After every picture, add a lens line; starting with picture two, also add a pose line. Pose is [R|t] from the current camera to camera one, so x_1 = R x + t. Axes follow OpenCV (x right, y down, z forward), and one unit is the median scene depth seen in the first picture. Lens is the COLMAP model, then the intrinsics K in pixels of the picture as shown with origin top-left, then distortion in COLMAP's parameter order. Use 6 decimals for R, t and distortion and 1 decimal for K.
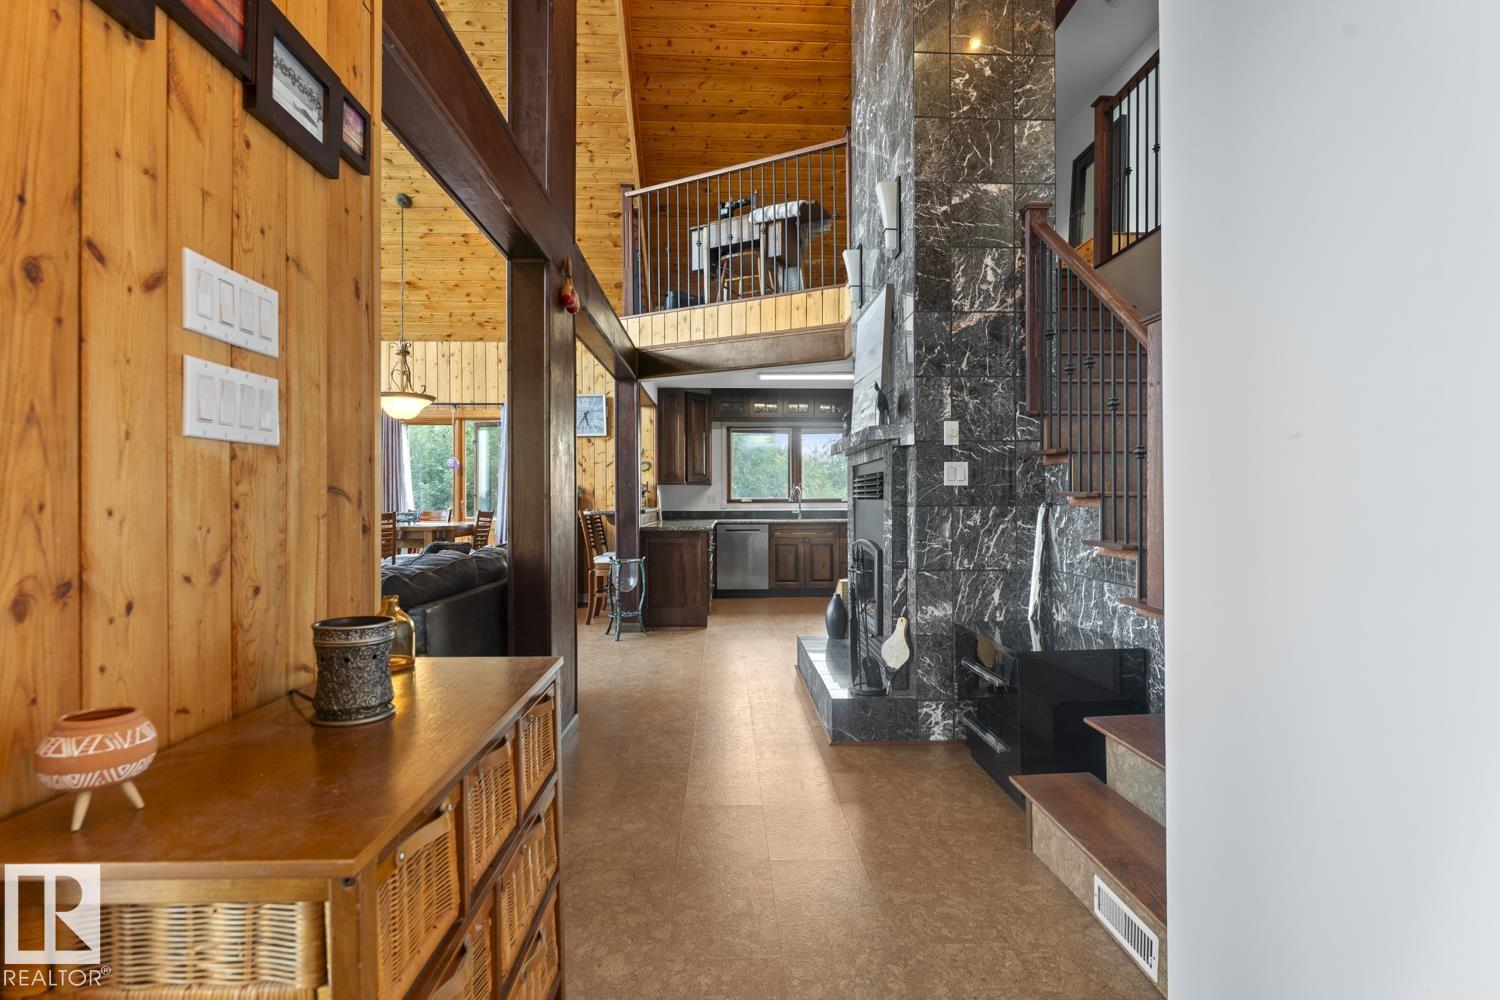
lens RADIAL K [[702.7, 0, 750.0], [0, 702.7, 500.0], [0, 0, 1]] dist [-0.002398, -0.000545]
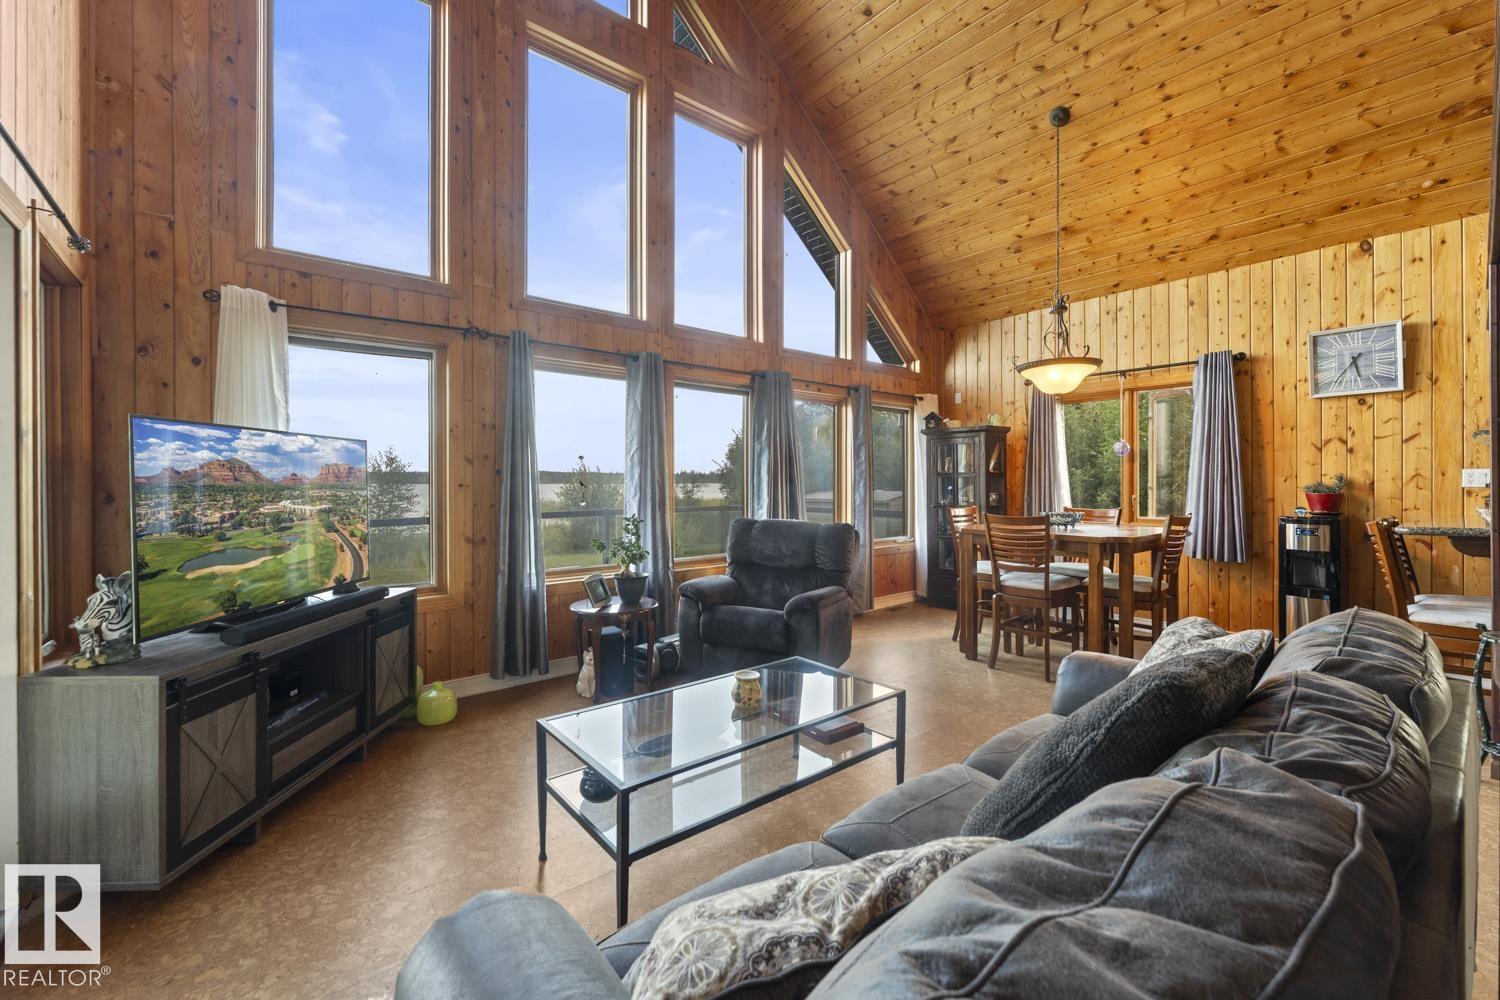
lens RADIAL K [[616.2, 0, 753.9], [0, 616.2, 483.0], [0, 0, 1]] dist [-0.002396, -0.000010]
pose [[0.612878, 0.003680, -0.790169, -0.131522], [-0.001536, 0.999993, 0.003465, -0.014945], [0.790176, -0.000910, 0.612880, 0.257047]]
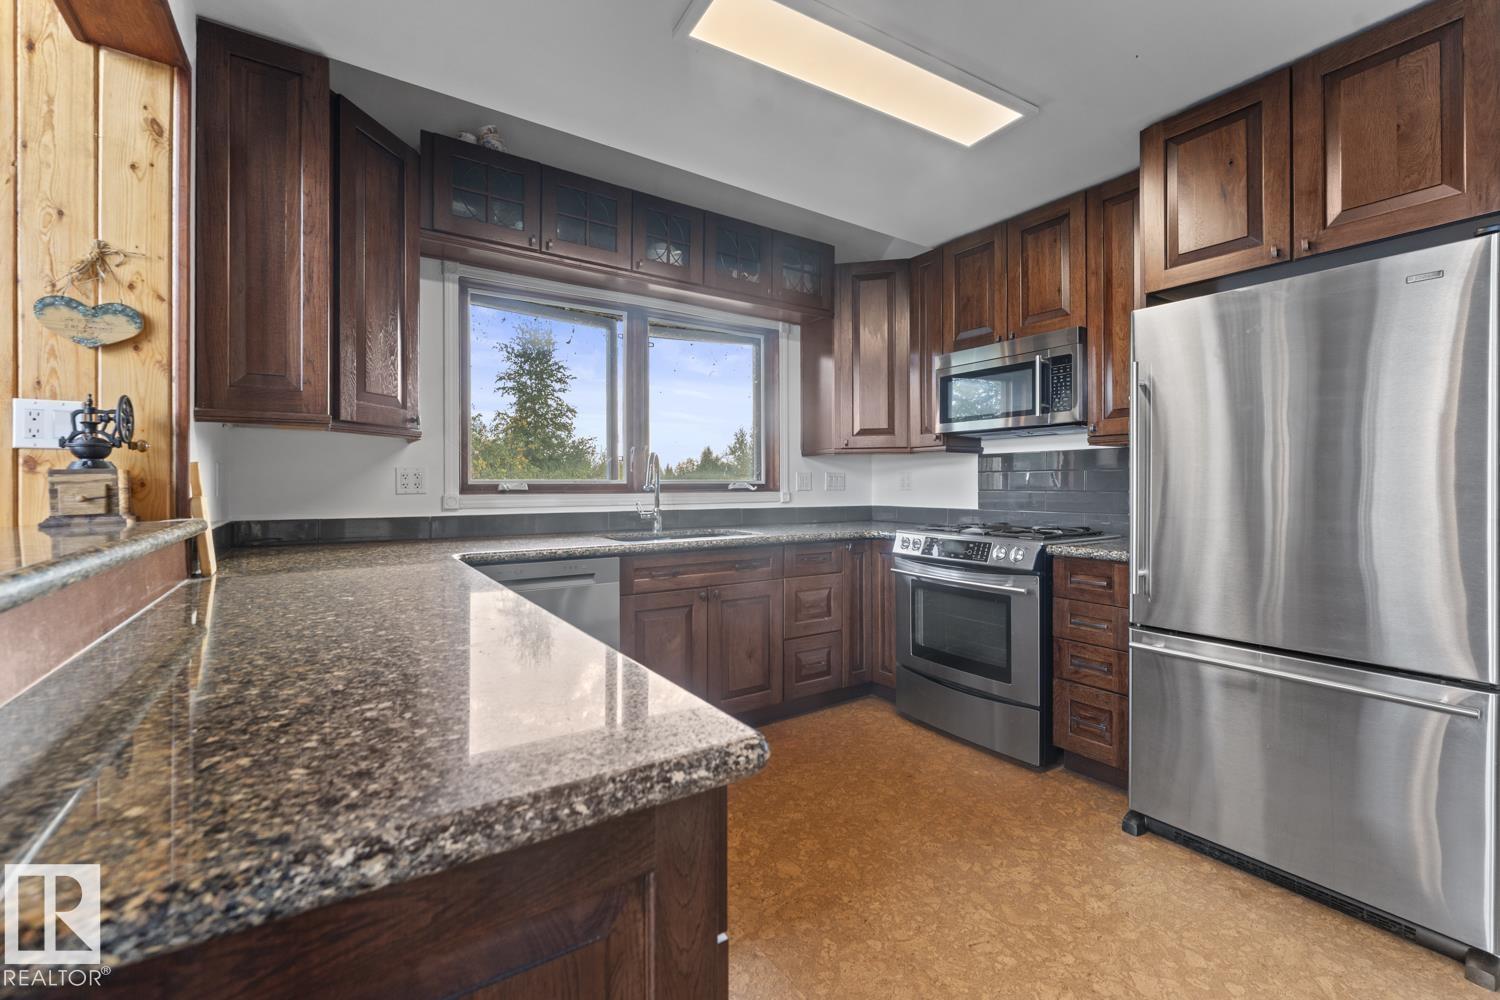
lens RADIAL K [[631.8, 0, 744.7], [0, 631.8, 489.7], [0, 0, 1]] dist [-0.002224, -0.000750]
pose [[0.852248, -0.002399, 0.523133, -0.087209], [-0.000259, 0.999987, 0.005007, 0.000530], [-0.523139, -0.004403, 0.852236, 0.742197]]
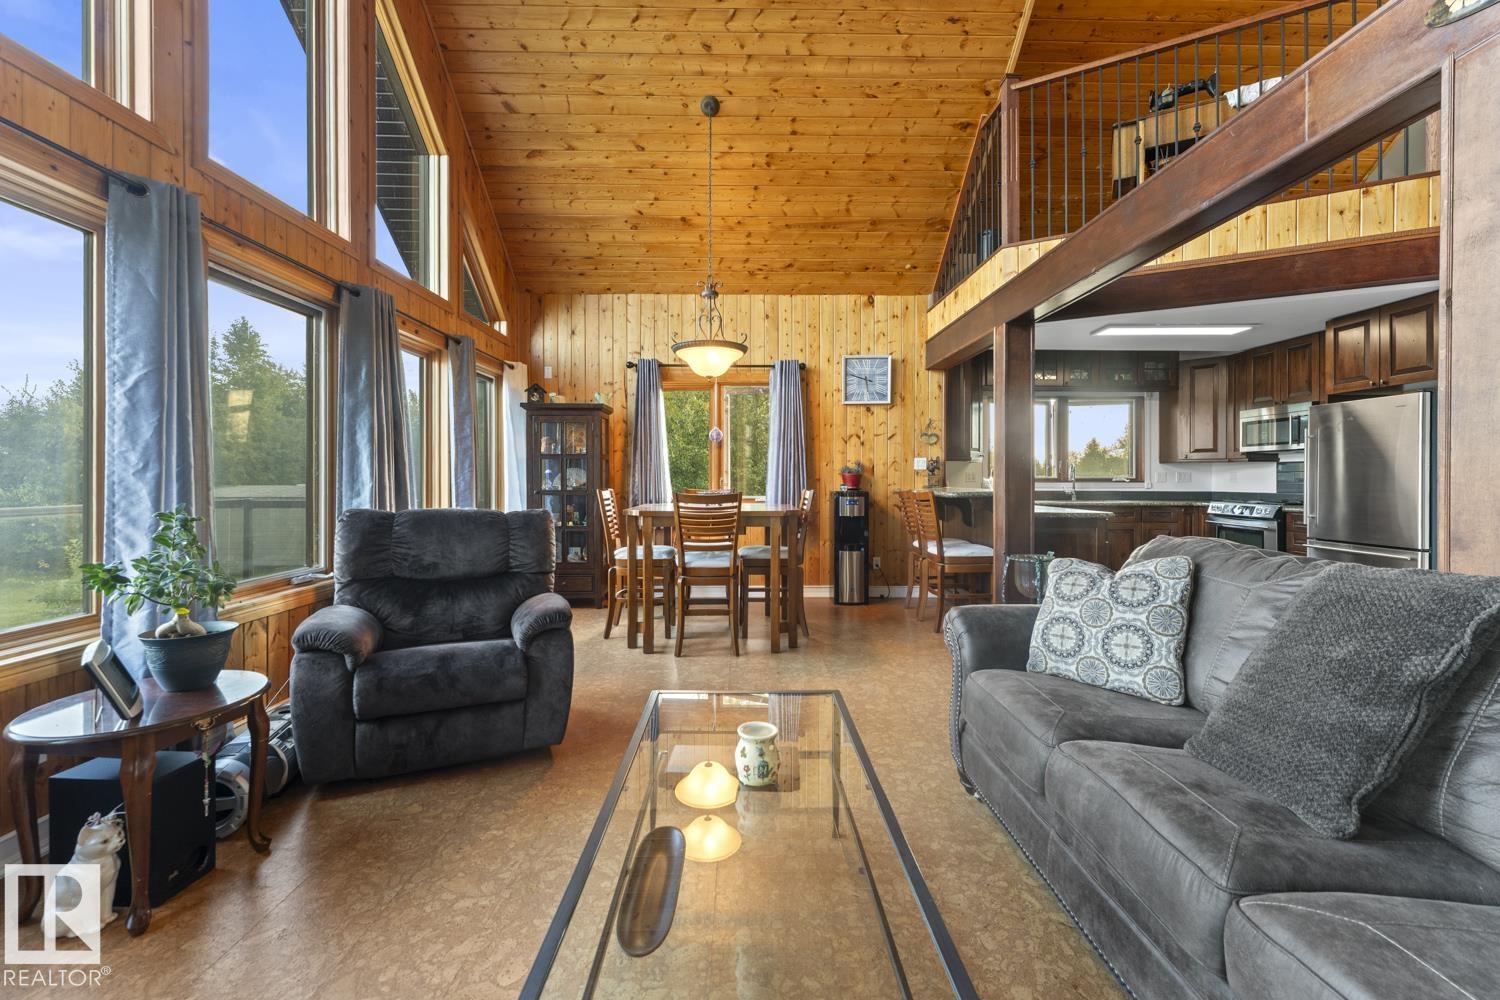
lens RADIAL K [[607.5, 0, 748.4], [0, 607.5, 482.2], [0, 0, 1]] dist [0.000908, -0.000123]
pose [[0.999730, 0.004660, -0.022774, -0.361962], [-0.004506, 0.999967, 0.006789, 0.000655], [0.022805, -0.006685, 0.999718, 0.251556]]
